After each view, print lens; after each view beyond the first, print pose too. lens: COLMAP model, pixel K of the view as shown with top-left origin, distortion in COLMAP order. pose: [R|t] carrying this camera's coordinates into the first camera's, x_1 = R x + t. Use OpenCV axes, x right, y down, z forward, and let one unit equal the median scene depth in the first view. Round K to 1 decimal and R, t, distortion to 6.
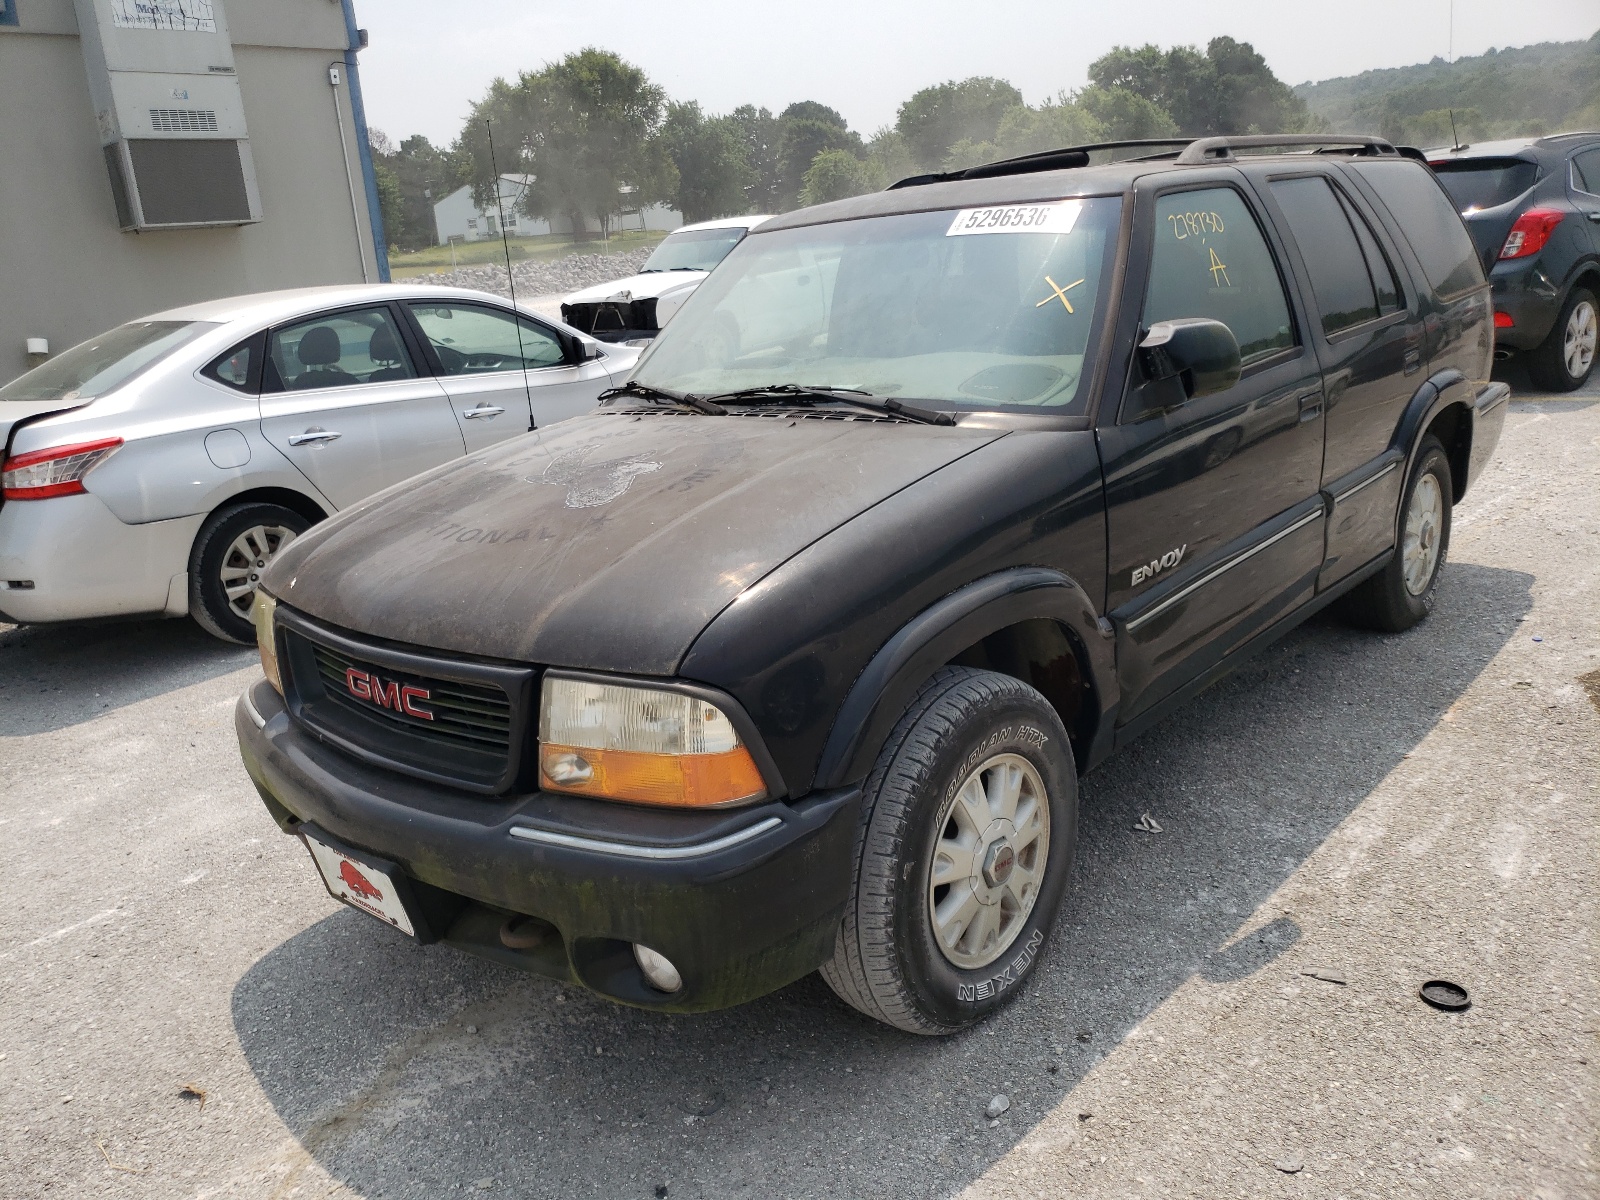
lens RADIAL K [[1339.0, 0, 800.0], [0, 1339.0, 600.0], [0, 0, 1]] dist [-0.001739, 0.001091]
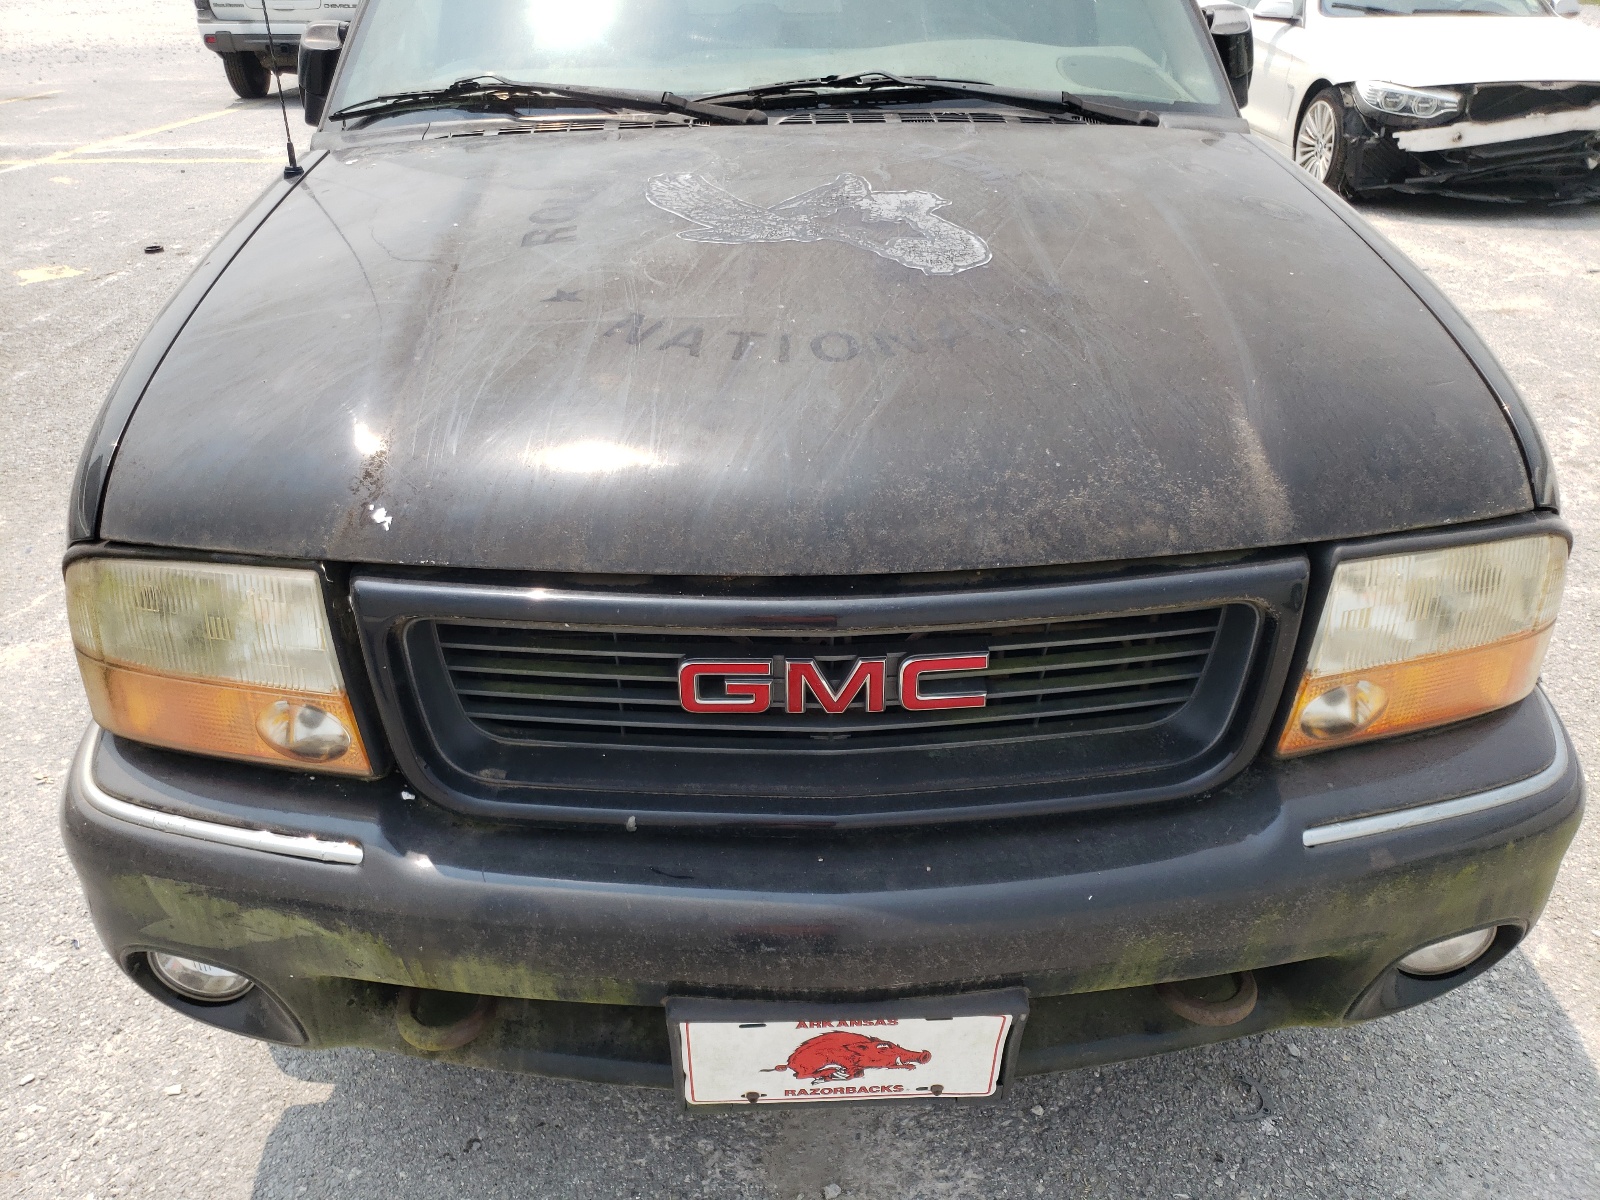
lens RADIAL K [[1339.0, 0, 800.0], [0, 1339.0, 600.0], [0, 0, 1]] dist [-0.001739, 0.001091]
pose [[0.711215, -0.242359, 0.659875, -0.561695], [0.135622, 0.968361, 0.209486, -0.058389], [-0.689768, -0.059496, 0.721582, 0.581410]]
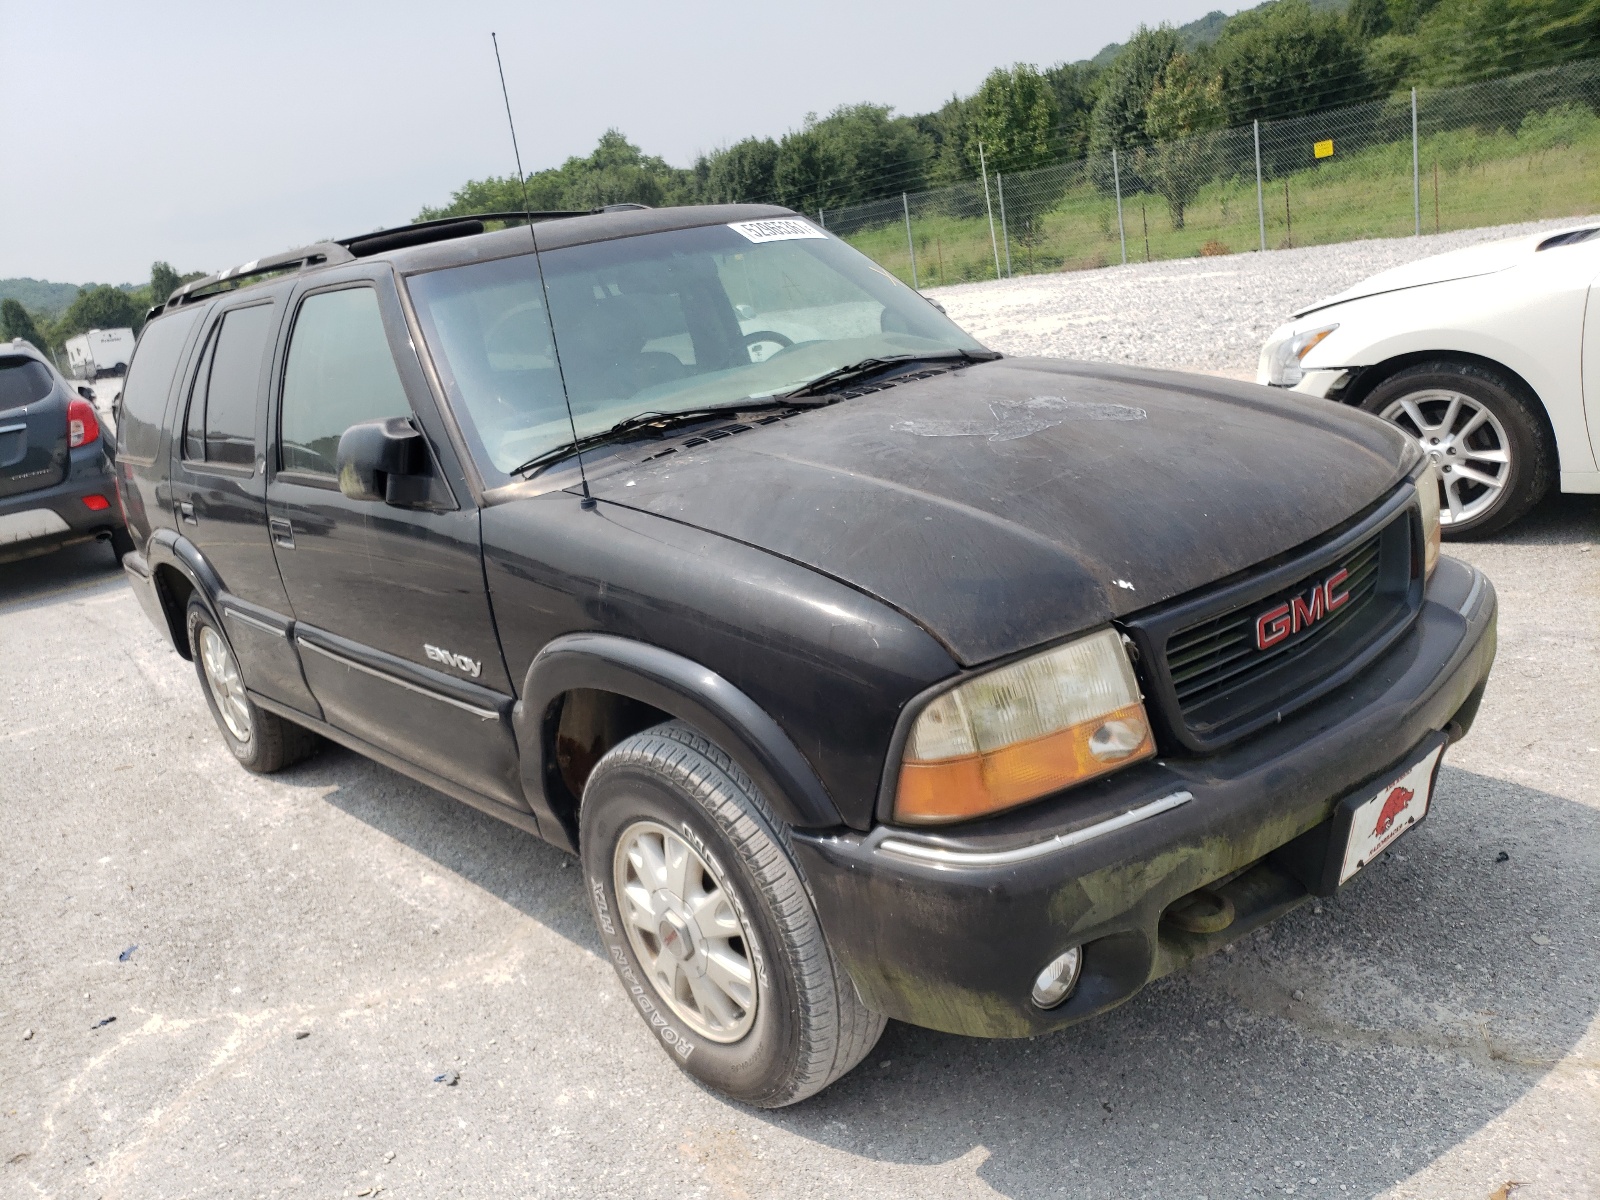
lens RADIAL K [[1339.0, 0, 800.0], [0, 1339.0, 600.0], [0, 0, 1]] dist [-0.001739, 0.001091]
pose [[0.113256, -0.193469, 0.974548, -1.054382], [0.403142, 0.905436, 0.132898, -0.163056], [-0.908102, 0.377830, 0.180541, 1.004974]]
